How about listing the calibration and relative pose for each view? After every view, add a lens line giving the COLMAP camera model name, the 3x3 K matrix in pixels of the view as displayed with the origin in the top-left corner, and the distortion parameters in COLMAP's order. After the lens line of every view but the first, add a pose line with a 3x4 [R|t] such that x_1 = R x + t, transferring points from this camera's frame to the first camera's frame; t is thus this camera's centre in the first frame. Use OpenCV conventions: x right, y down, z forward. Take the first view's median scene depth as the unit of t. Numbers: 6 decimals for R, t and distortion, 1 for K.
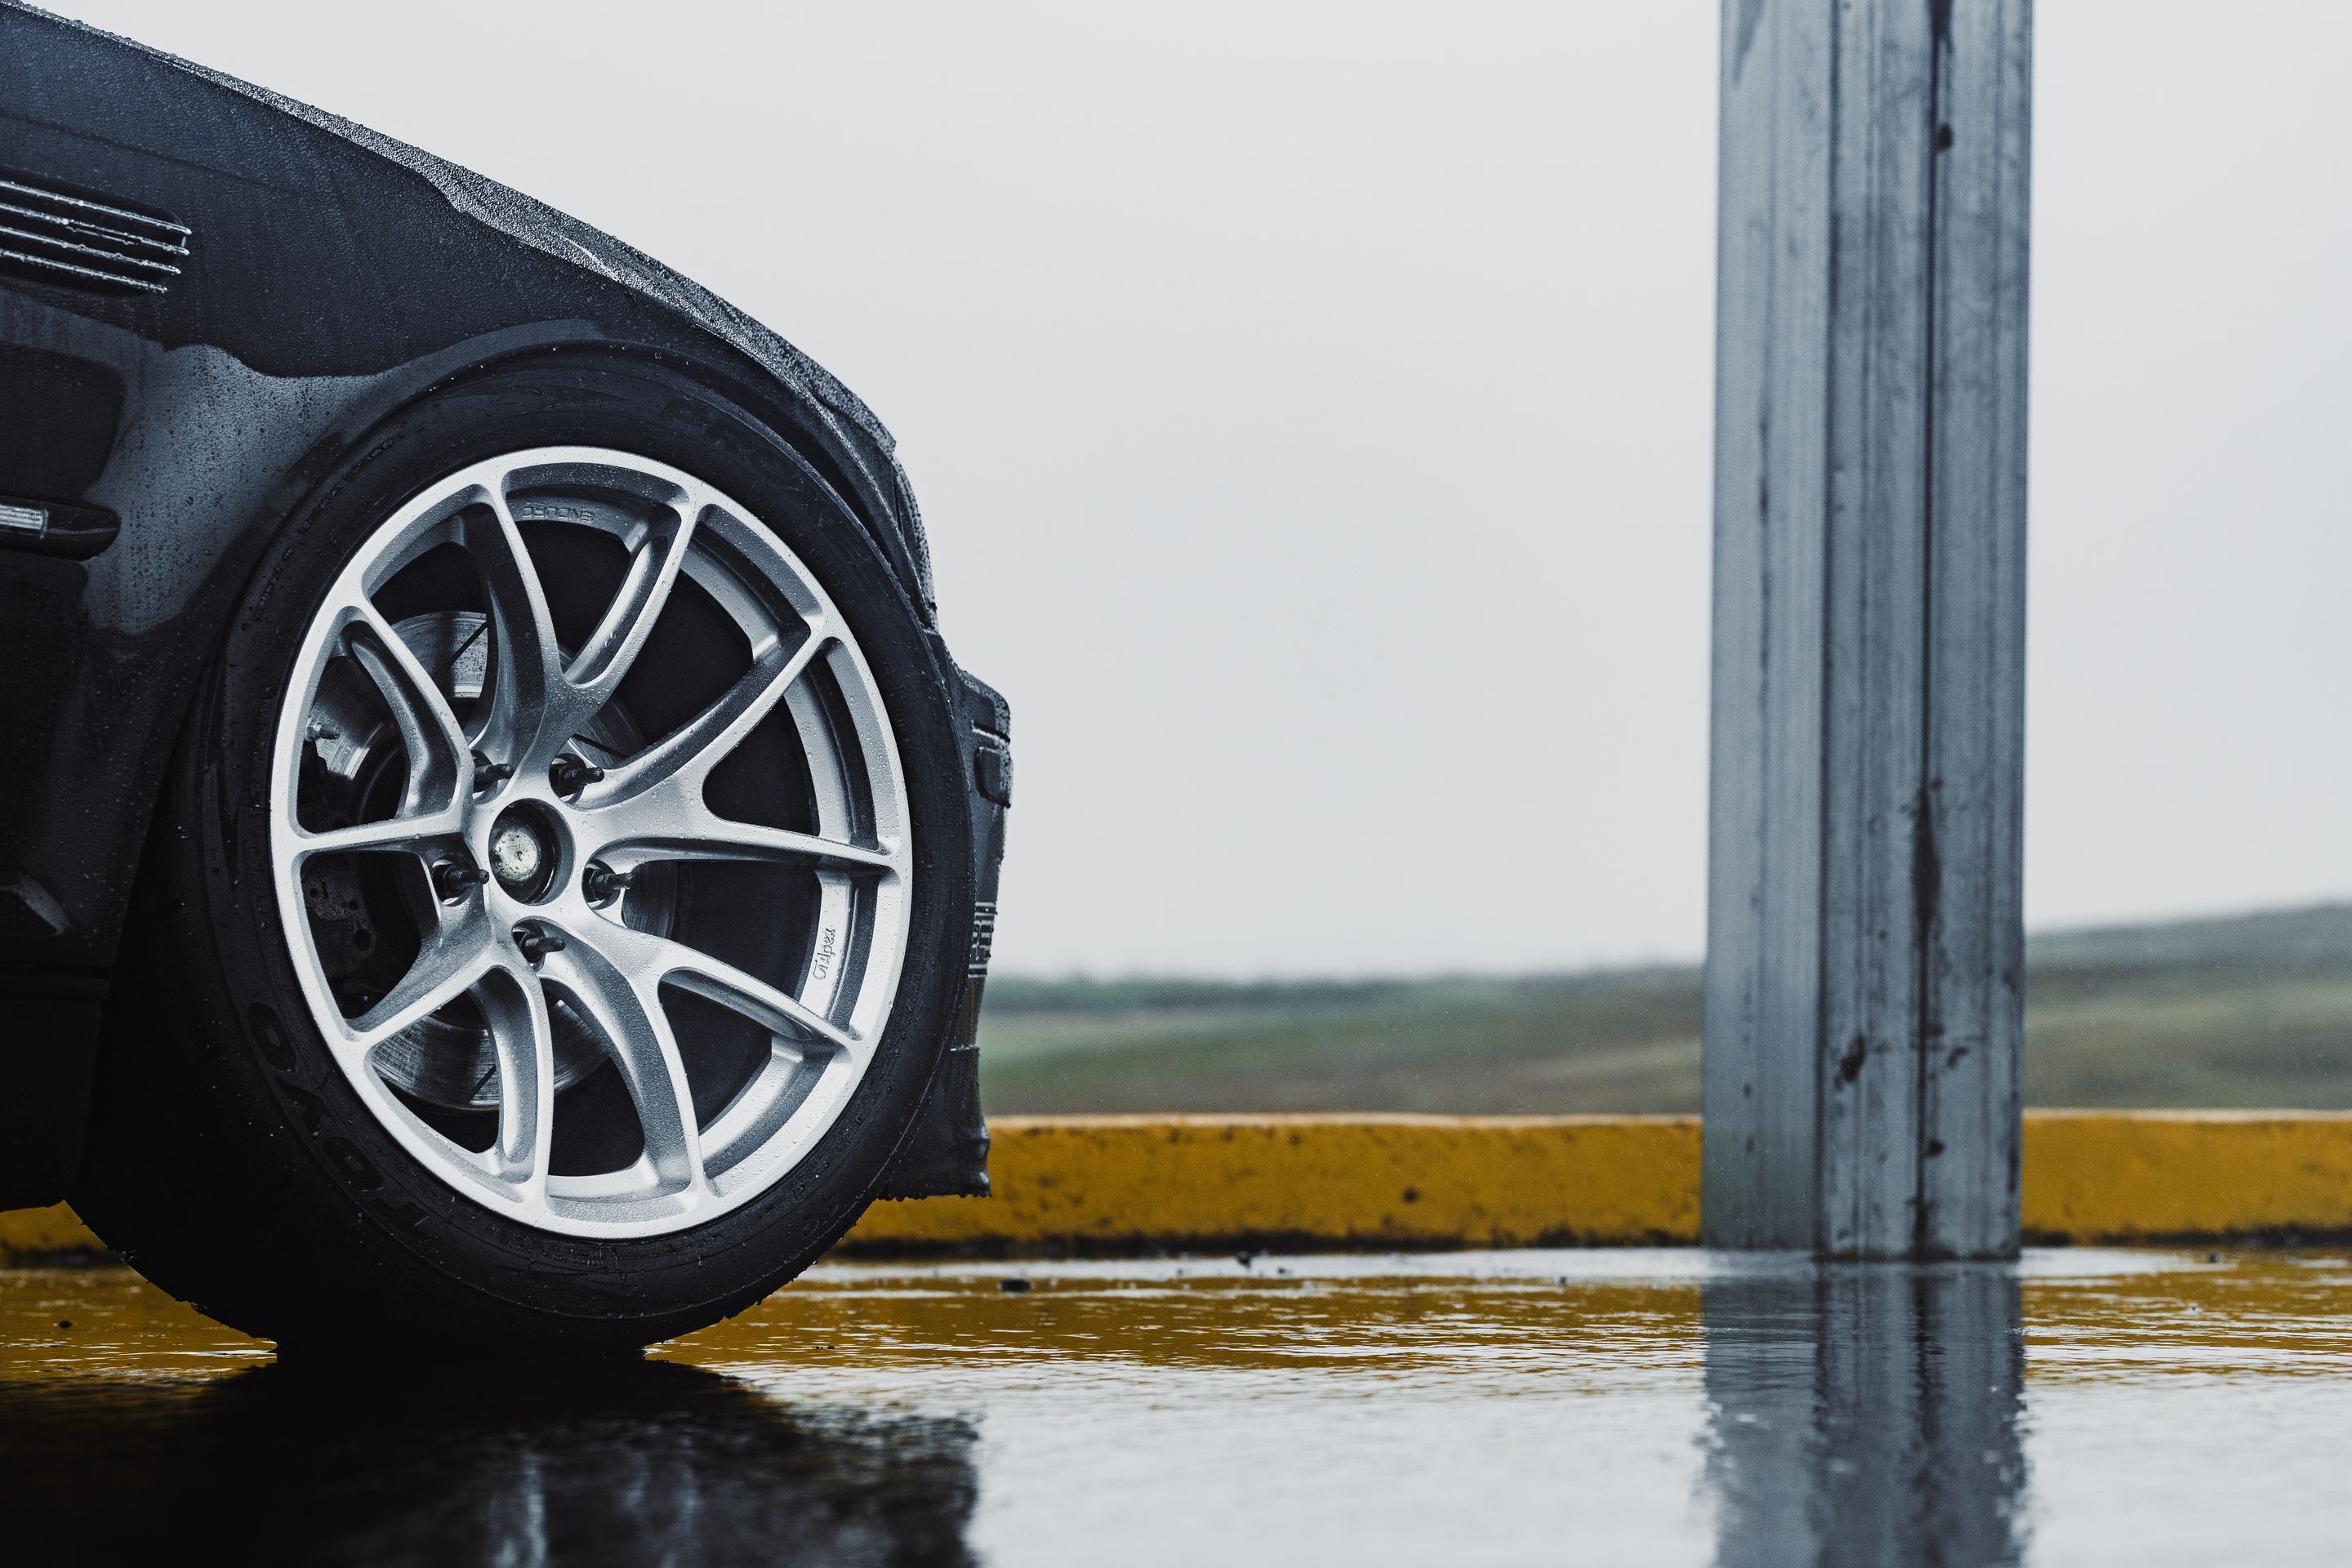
lens RADIAL K [[5902.3, 0, 1176.0], [0, 5902.3, 784.0], [0, 0, 1]] dist [-0.014808, 0.082498]
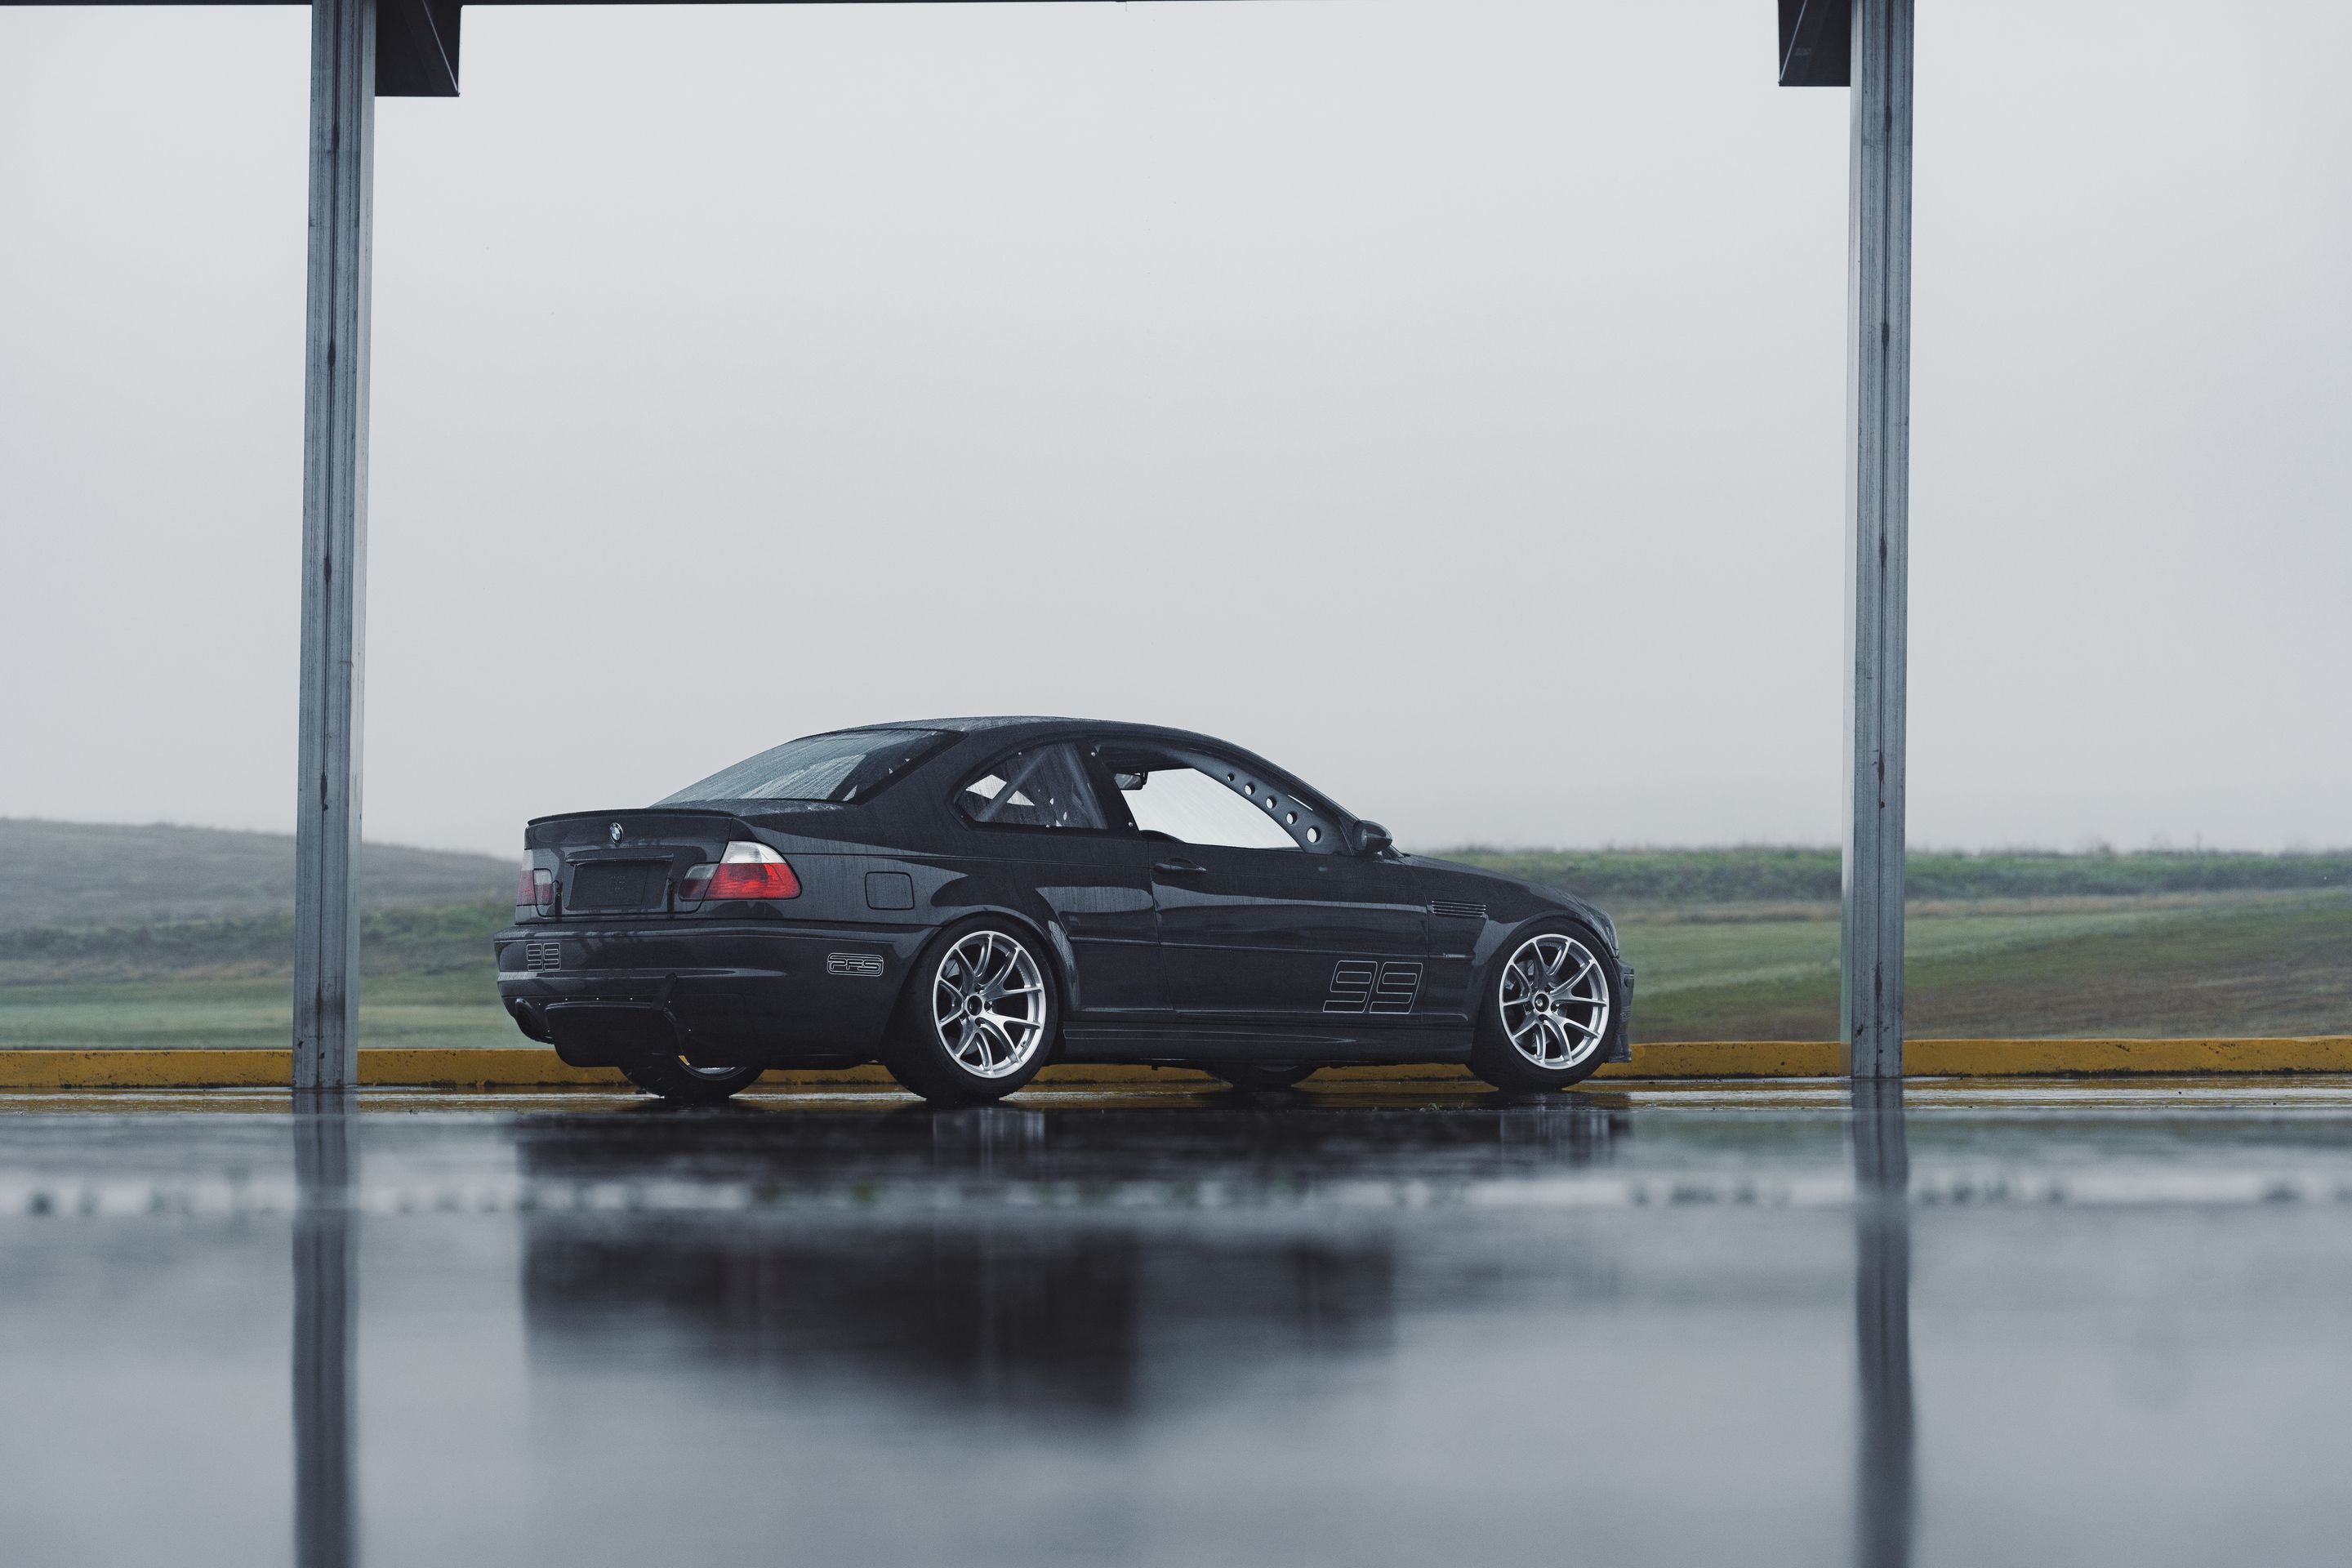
lens RADIAL K [[5902.3, 0, 1176.0], [0, 5902.3, 784.0], [0, 0, 1]] dist [-0.014808, 0.082498]
pose [[0.985854, -0.006194, -0.167493, 0.495494], [0.009875, 0.999728, 0.021152, -0.320968], [0.167316, -0.022506, 0.985646, -4.641964]]
